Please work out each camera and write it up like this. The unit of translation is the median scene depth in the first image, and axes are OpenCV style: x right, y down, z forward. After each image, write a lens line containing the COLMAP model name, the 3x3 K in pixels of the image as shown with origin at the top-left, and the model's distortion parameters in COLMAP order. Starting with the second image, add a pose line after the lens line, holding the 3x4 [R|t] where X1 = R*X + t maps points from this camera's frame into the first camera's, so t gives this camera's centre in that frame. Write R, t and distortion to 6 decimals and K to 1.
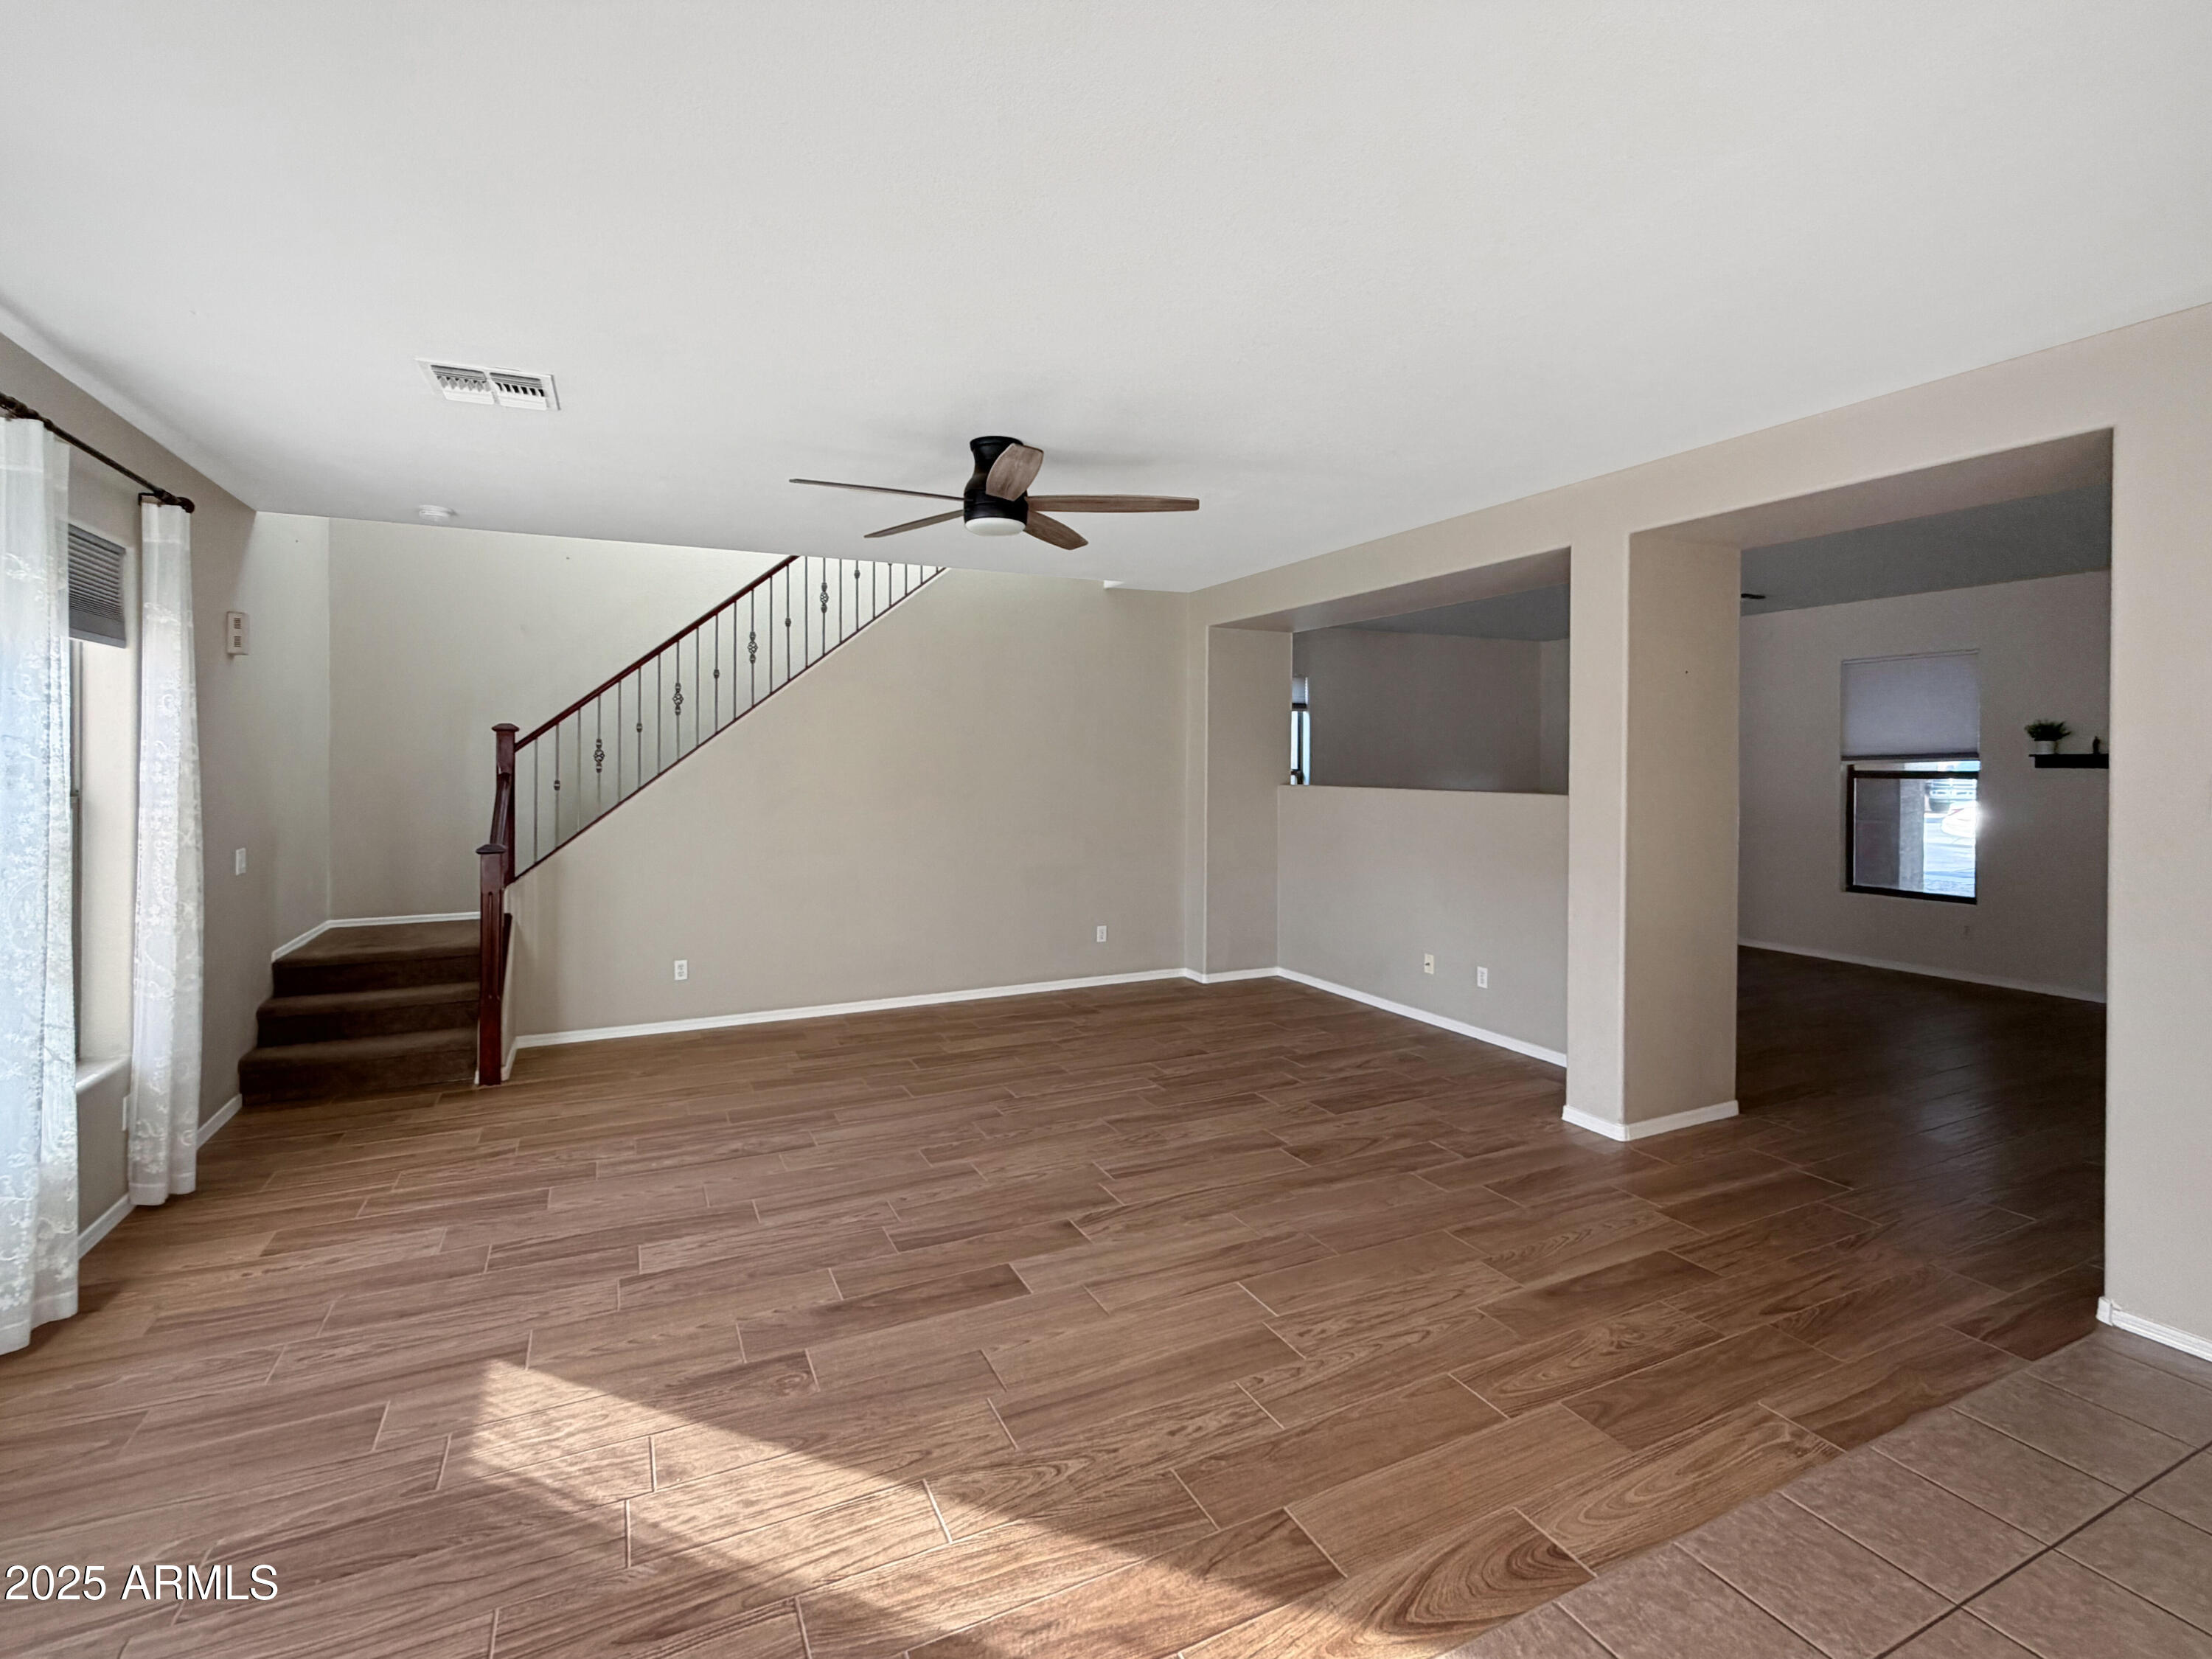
lens RADIAL K [[1096.3, 0, 1104.2], [0, 1096.3, 839.4], [0, 0, 1]] dist [0.000425, 0.000896]
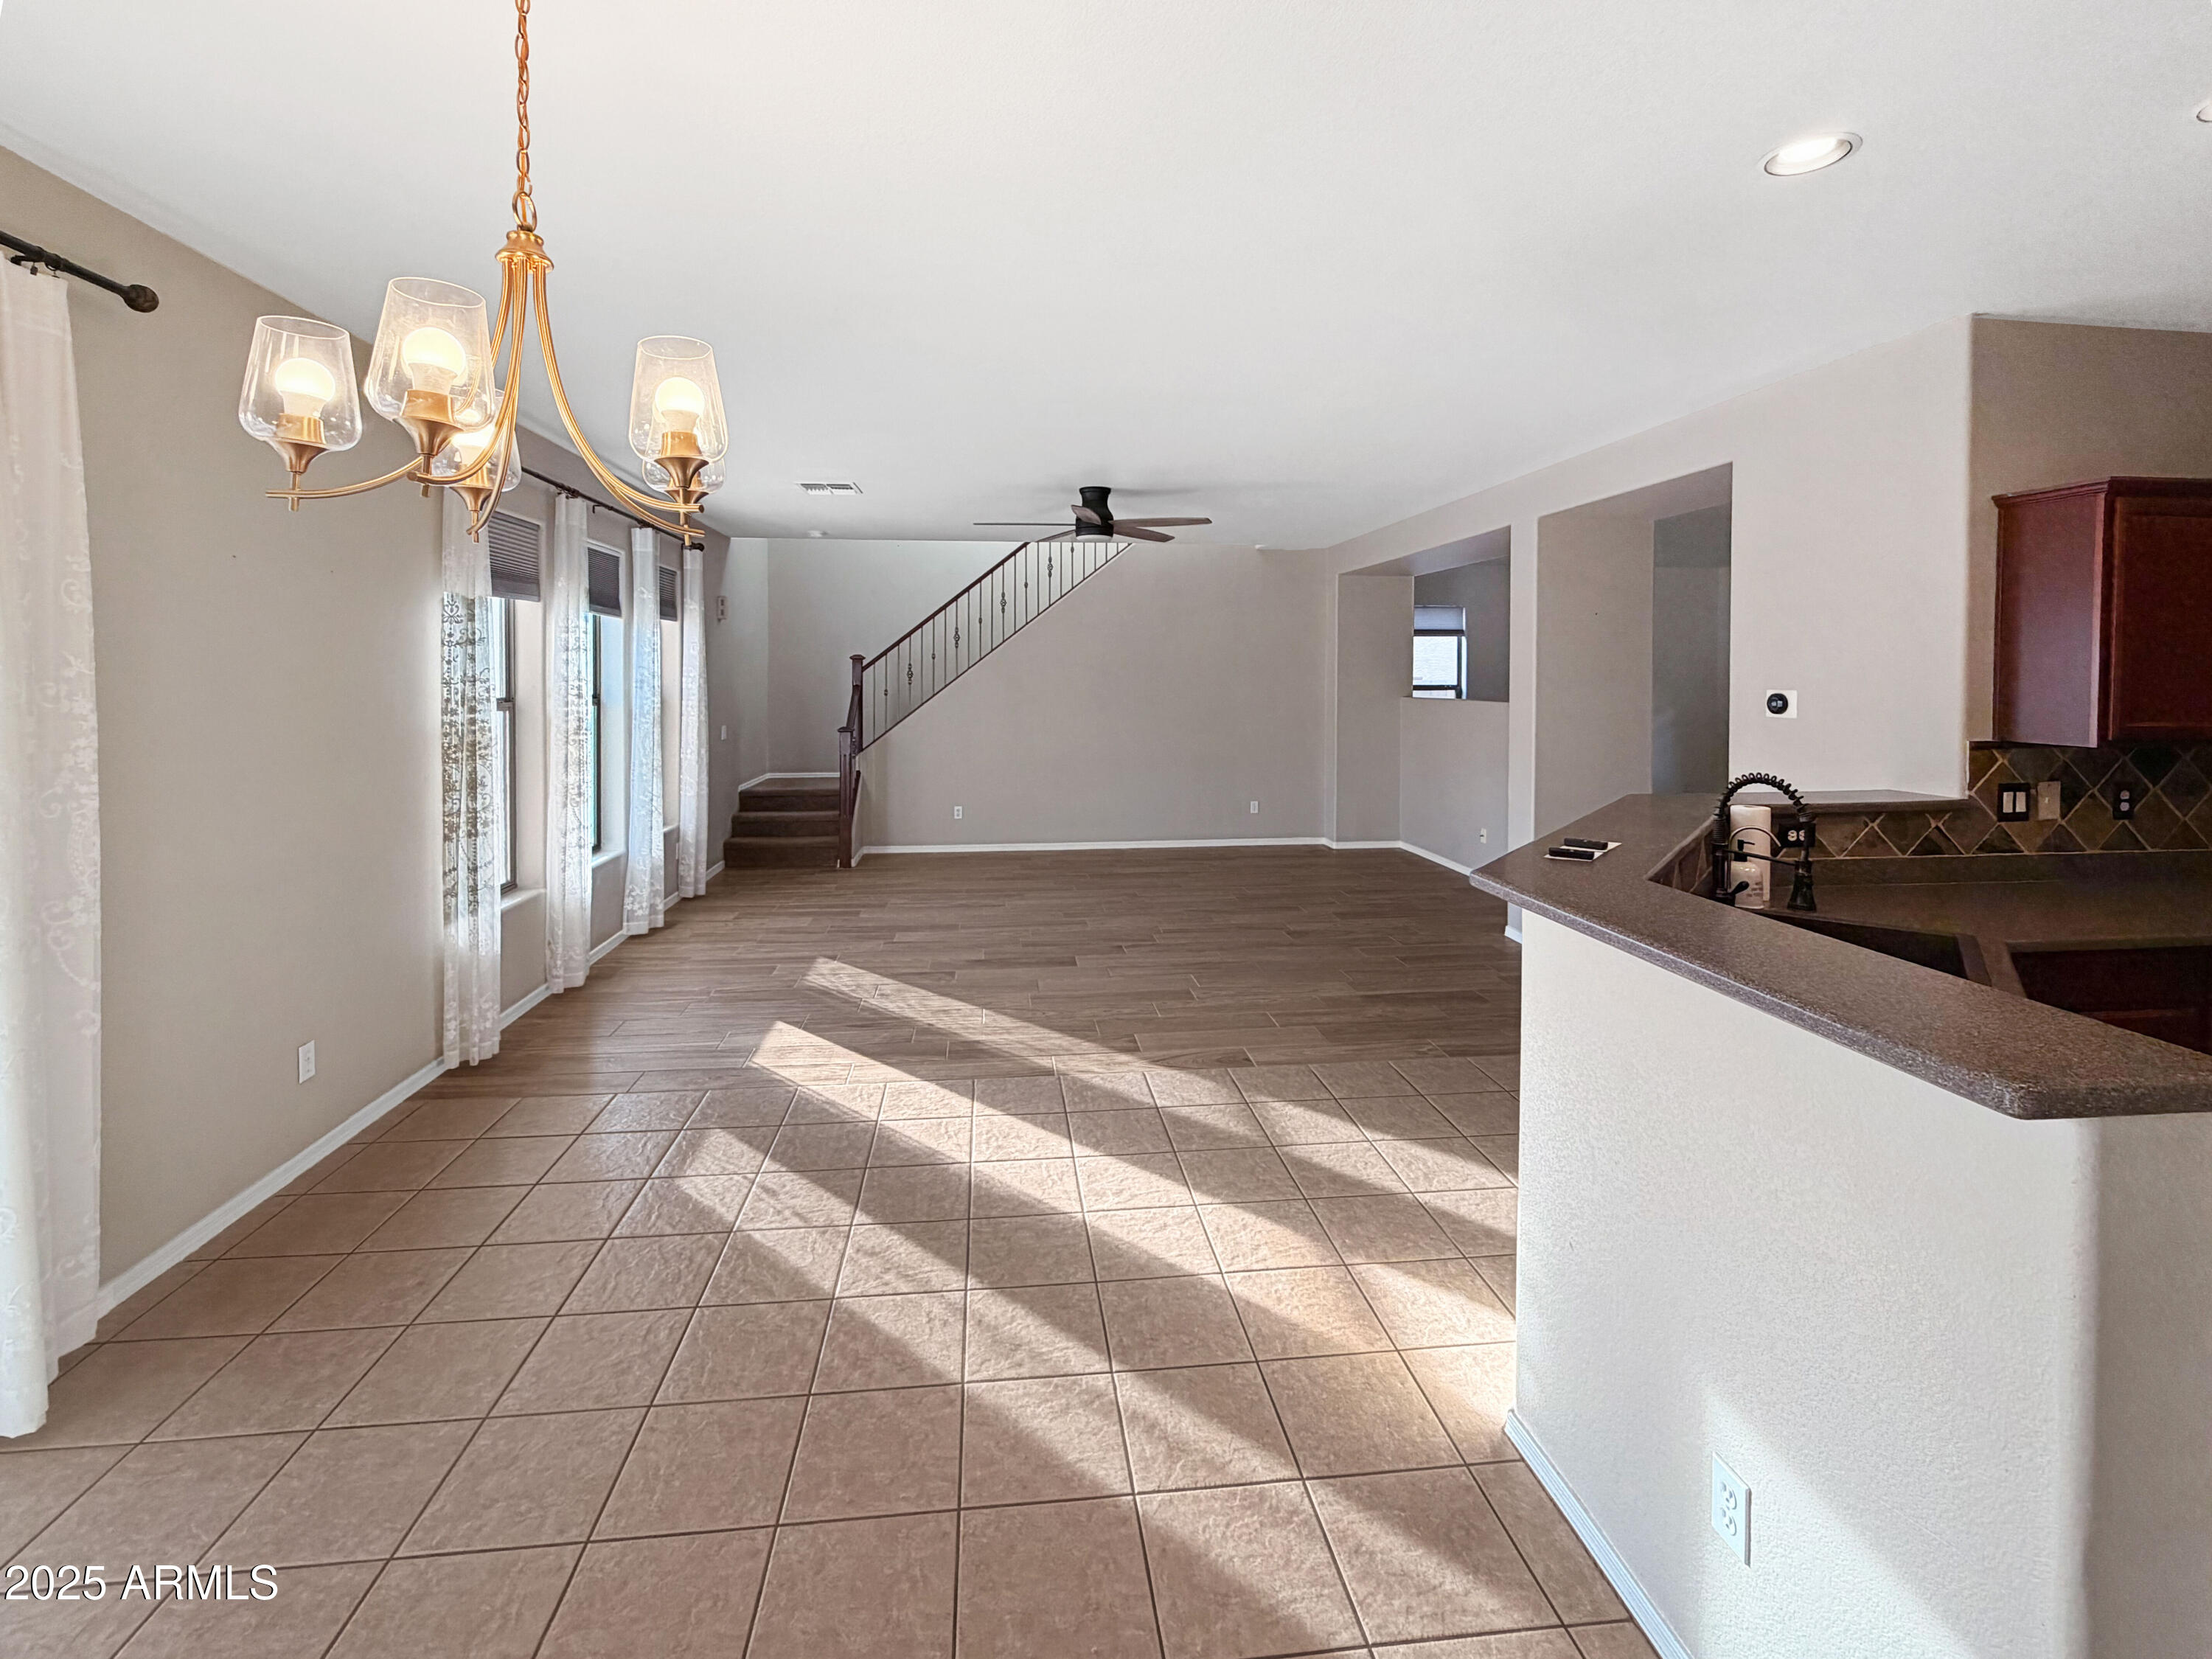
lens RADIAL K [[1096.3, 0, 1104.2], [0, 1096.3, 839.4], [0, 0, 1]] dist [0.000425, 0.000896]
pose [[0.944633, 0.049885, -0.324314, 0.457786], [-0.025210, 0.996488, 0.079846, 0.039165], [0.327158, -0.067249, 0.942574, -0.584230]]
